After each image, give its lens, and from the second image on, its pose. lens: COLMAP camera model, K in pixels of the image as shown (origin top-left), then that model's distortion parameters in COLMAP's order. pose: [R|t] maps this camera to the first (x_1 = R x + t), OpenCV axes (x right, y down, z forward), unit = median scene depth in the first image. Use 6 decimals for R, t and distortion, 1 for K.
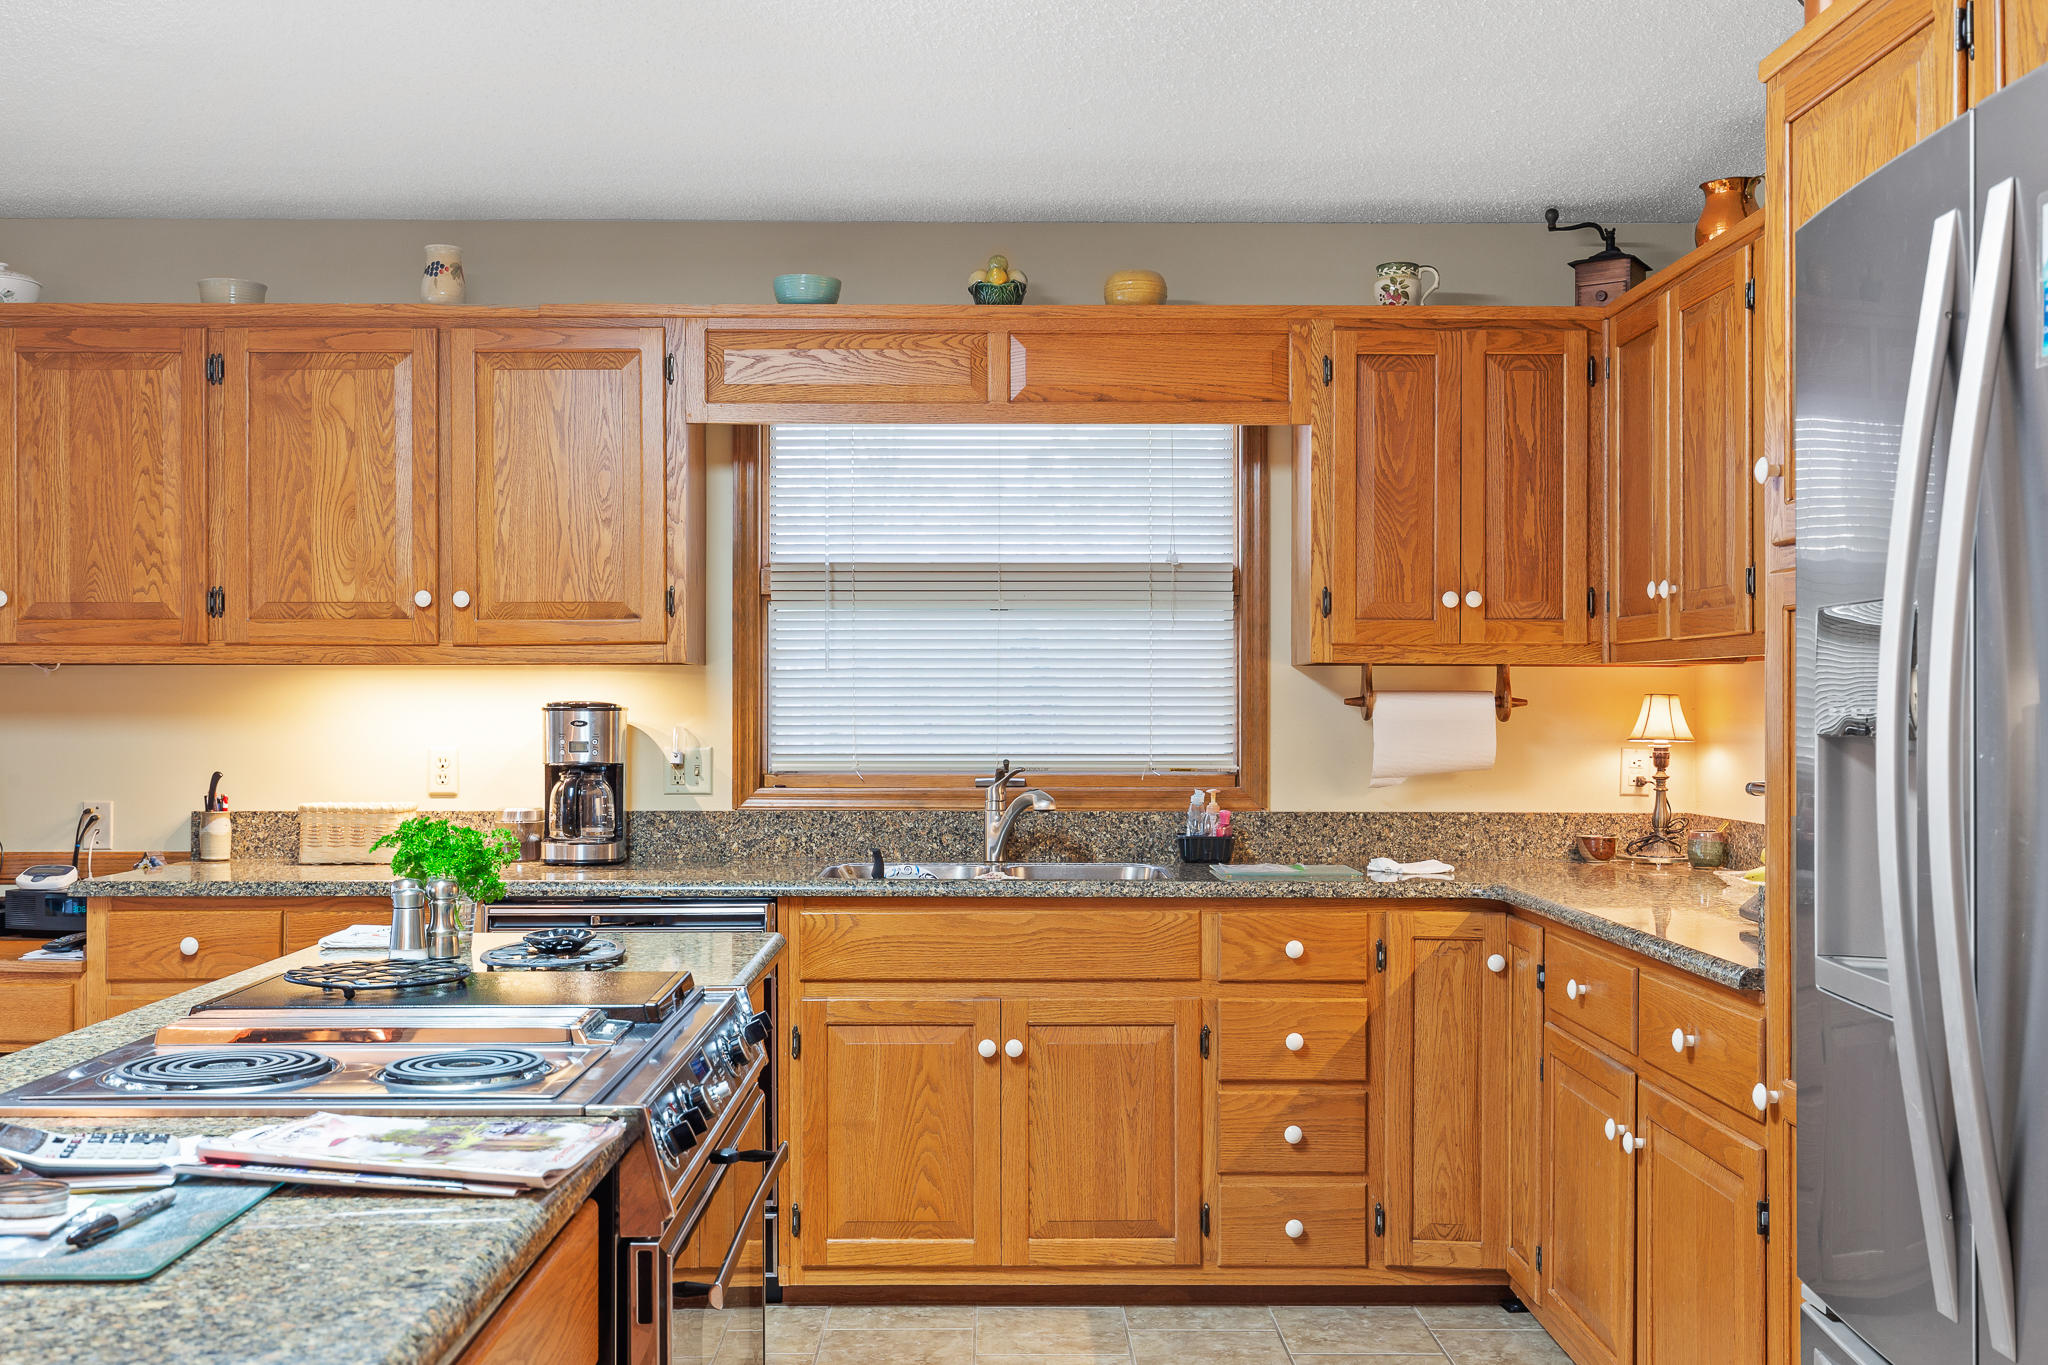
lens RADIAL K [[1993.3, 0, 1011.4], [0, 1993.3, 697.2], [0, 0, 1]] dist [0.001887, 0.000000]
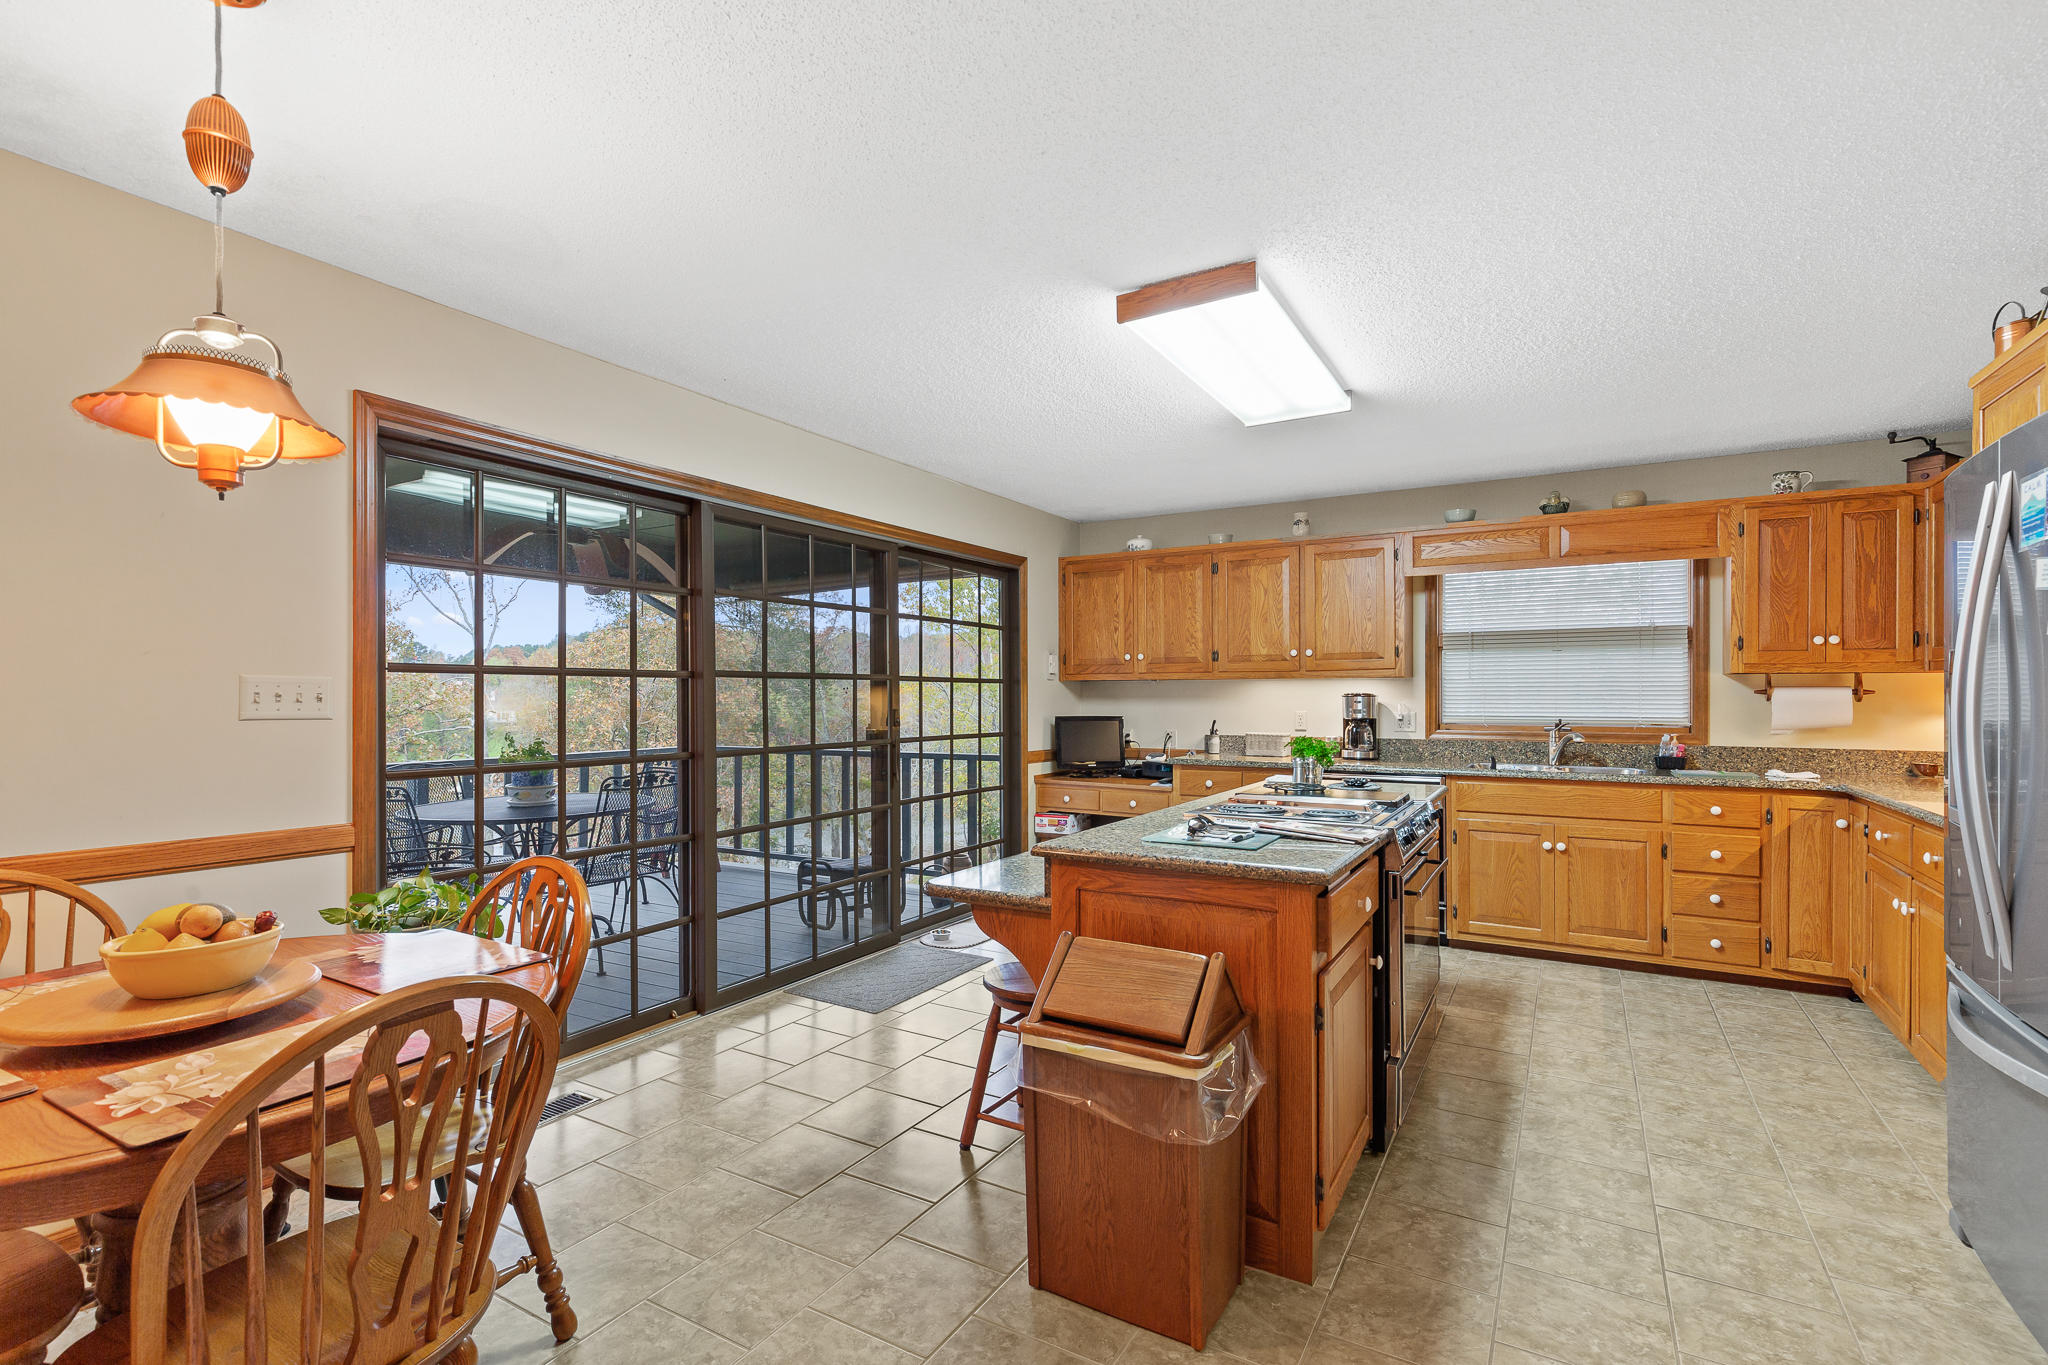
lens RADIAL K [[939.3, 0, 1016.3], [0, 939.3, 696.9], [0, 0, 1]] dist [0.004690, -0.001218]
pose [[0.853054, -0.000594, -0.521823, 0.028920], [0.003982, 0.999978, 0.005372, -0.000906], [0.521808, -0.006660, 0.853037, -0.209421]]
